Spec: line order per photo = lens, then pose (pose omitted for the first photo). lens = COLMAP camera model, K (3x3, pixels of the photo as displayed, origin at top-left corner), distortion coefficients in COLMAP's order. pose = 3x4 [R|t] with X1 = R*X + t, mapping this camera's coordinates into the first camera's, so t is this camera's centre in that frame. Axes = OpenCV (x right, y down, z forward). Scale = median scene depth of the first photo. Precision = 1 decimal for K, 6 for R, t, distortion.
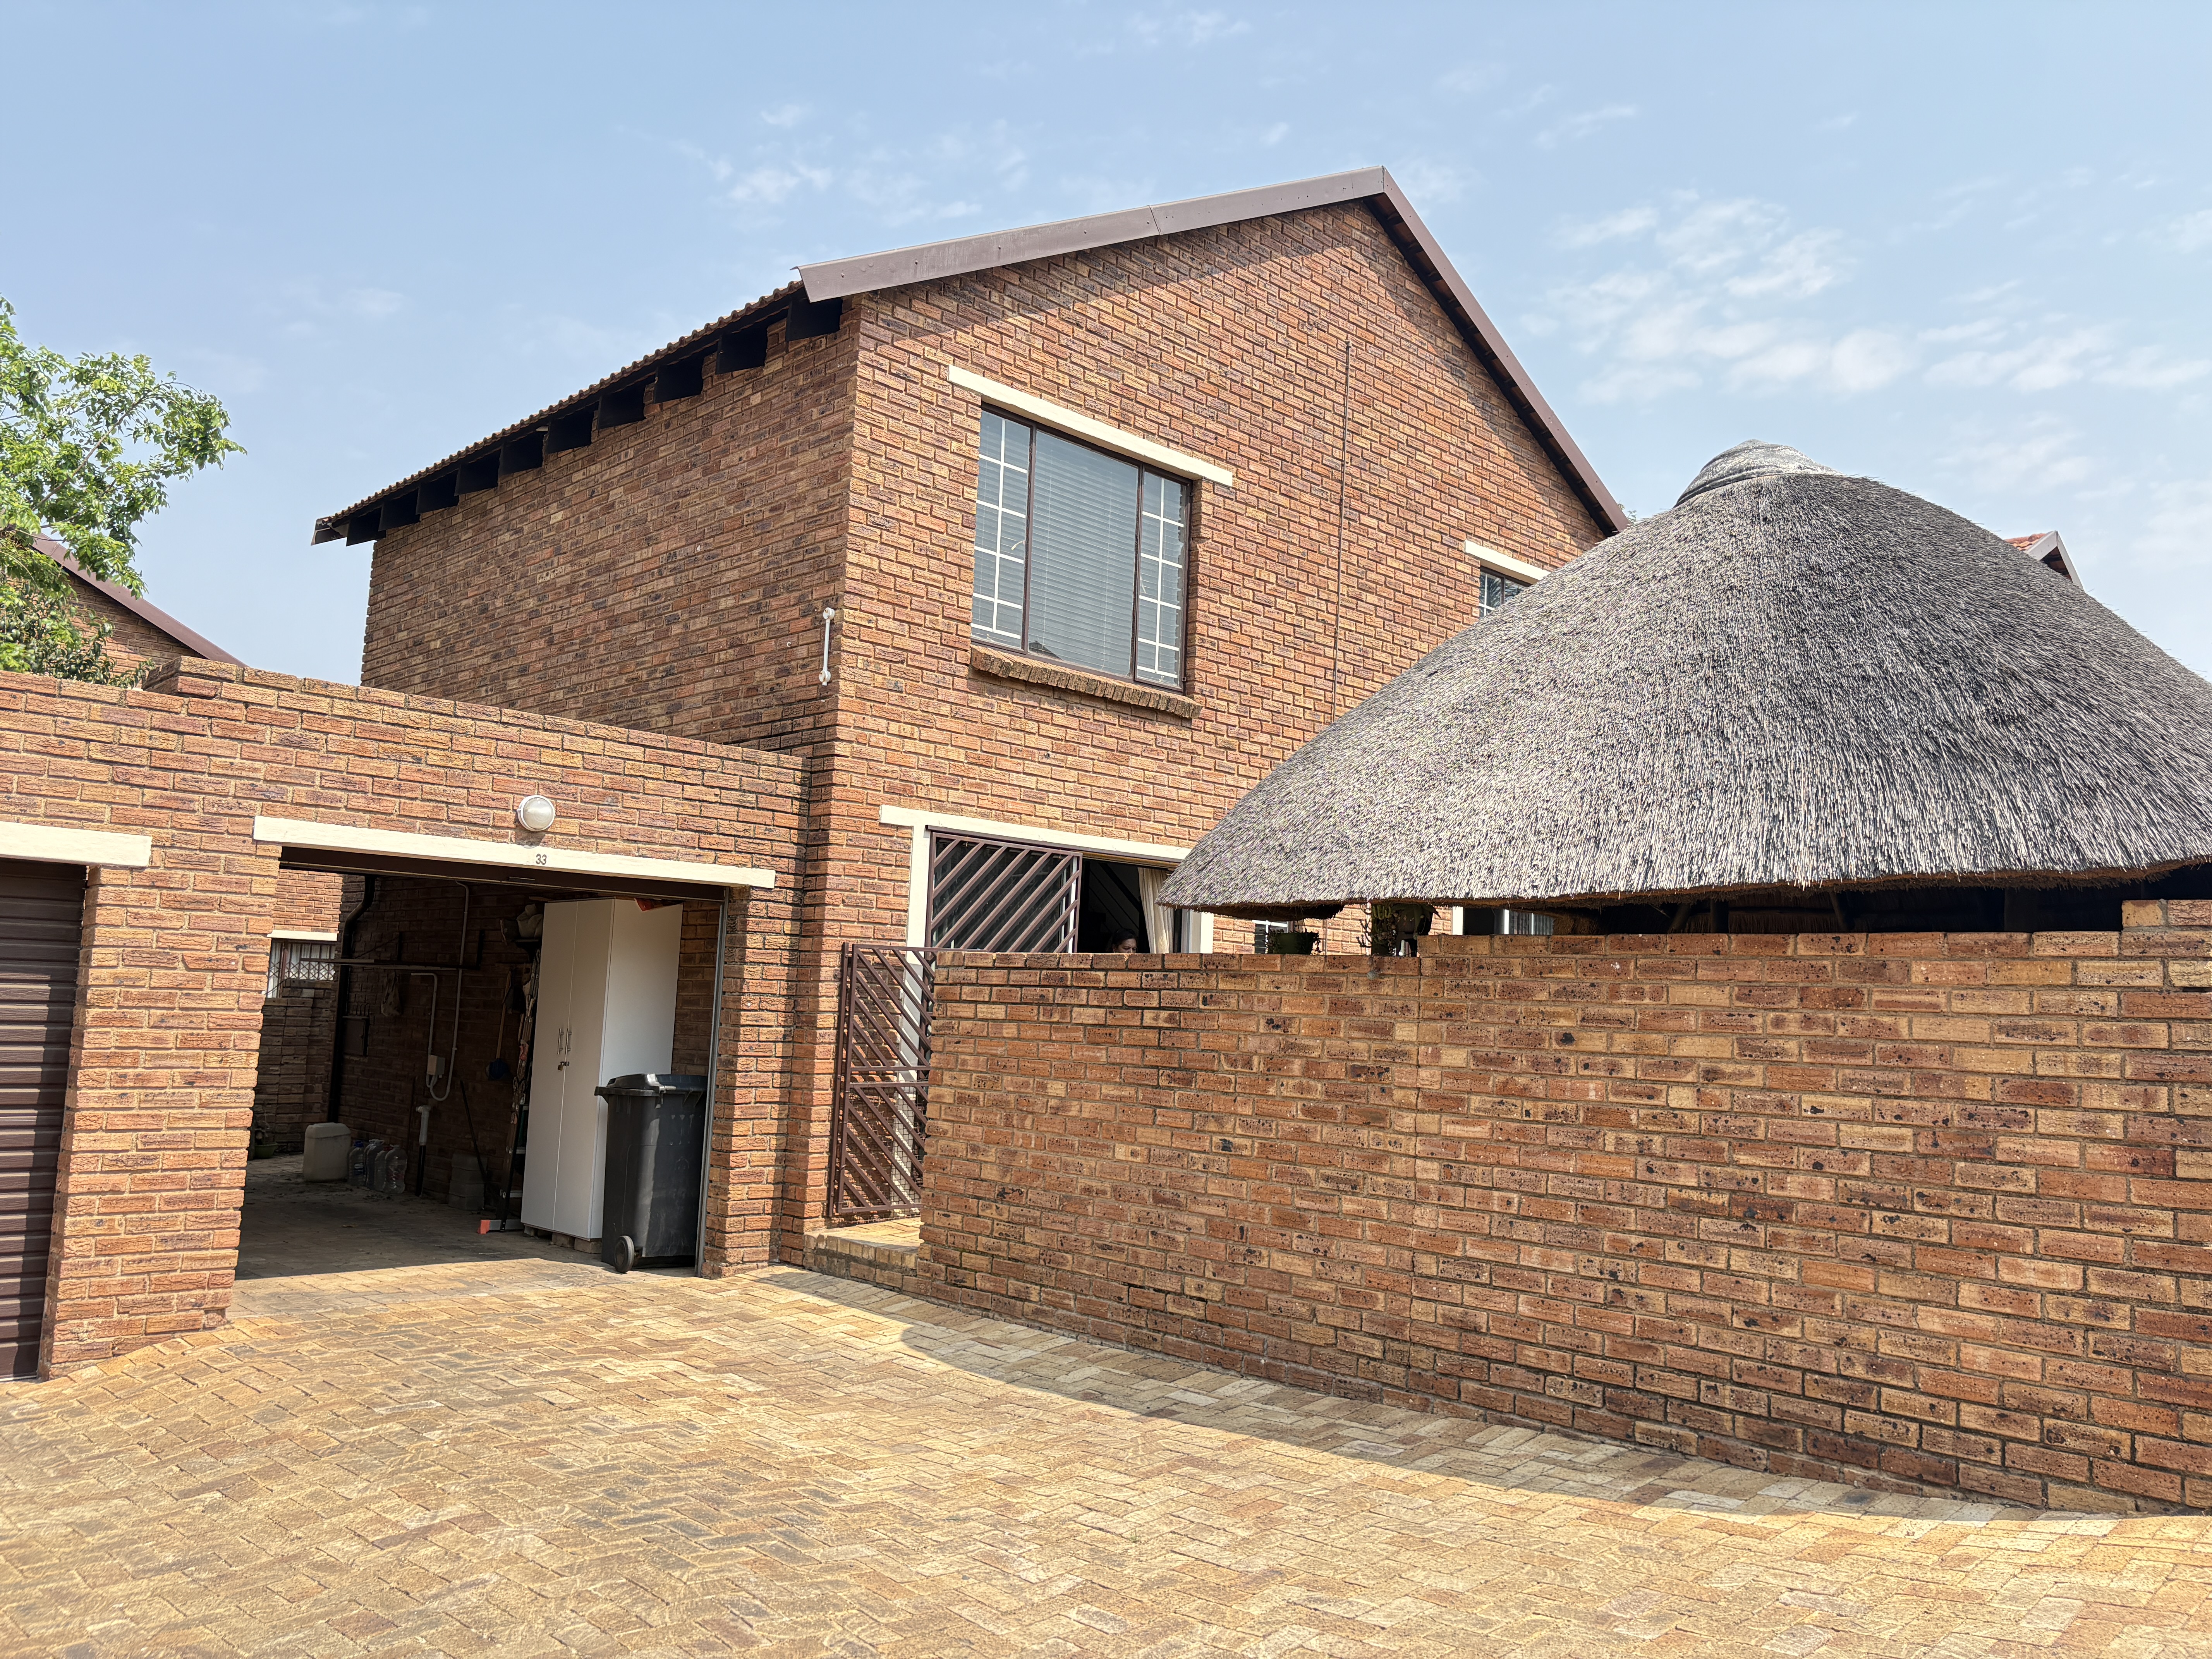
lens RADIAL K [[1680.9, 0, 1117.8], [0, 1680.9, 827.6], [0, 0, 1]] dist [0.035787, -0.038920]
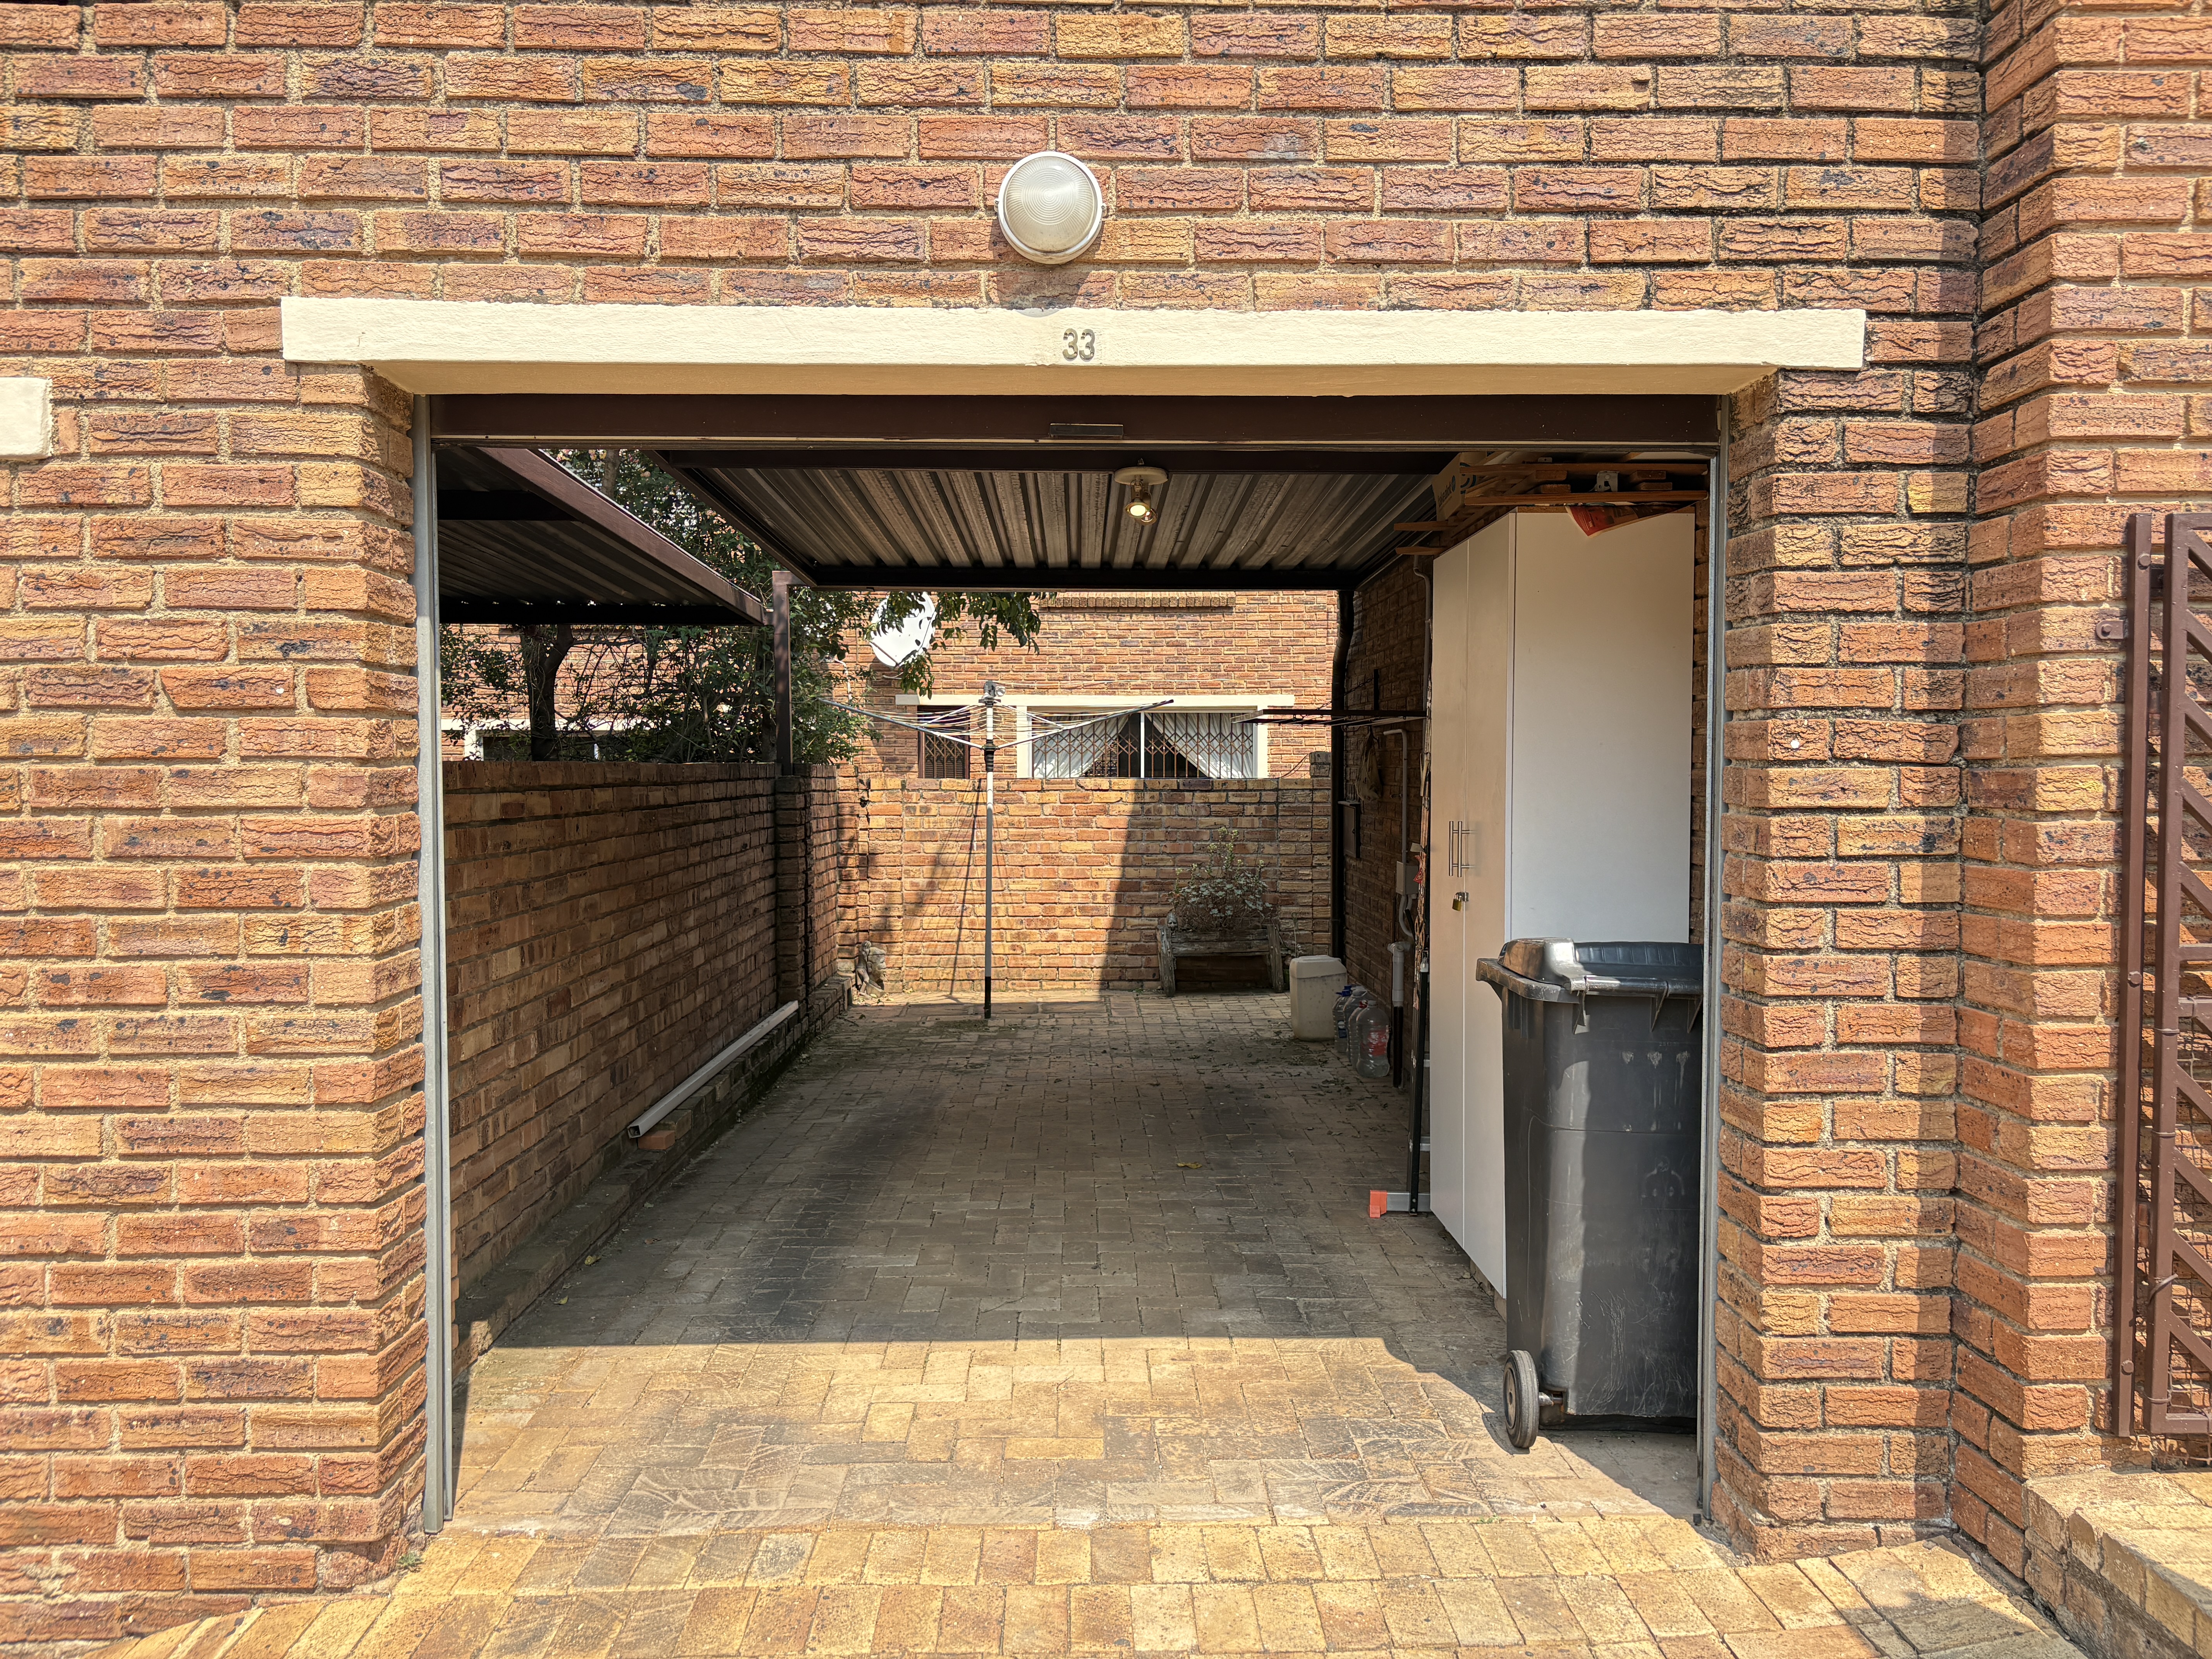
lens RADIAL K [[1680.9, 0, 1116.8], [0, 1680.9, 839.9], [0, 0, 1]] dist [0.035787, -0.038920]
pose [[0.733889, -0.010681, -0.679186, -0.097954], [0.106372, 0.989348, 0.099380, 0.078891], [0.670889, -0.145180, 0.727207, 0.691511]]
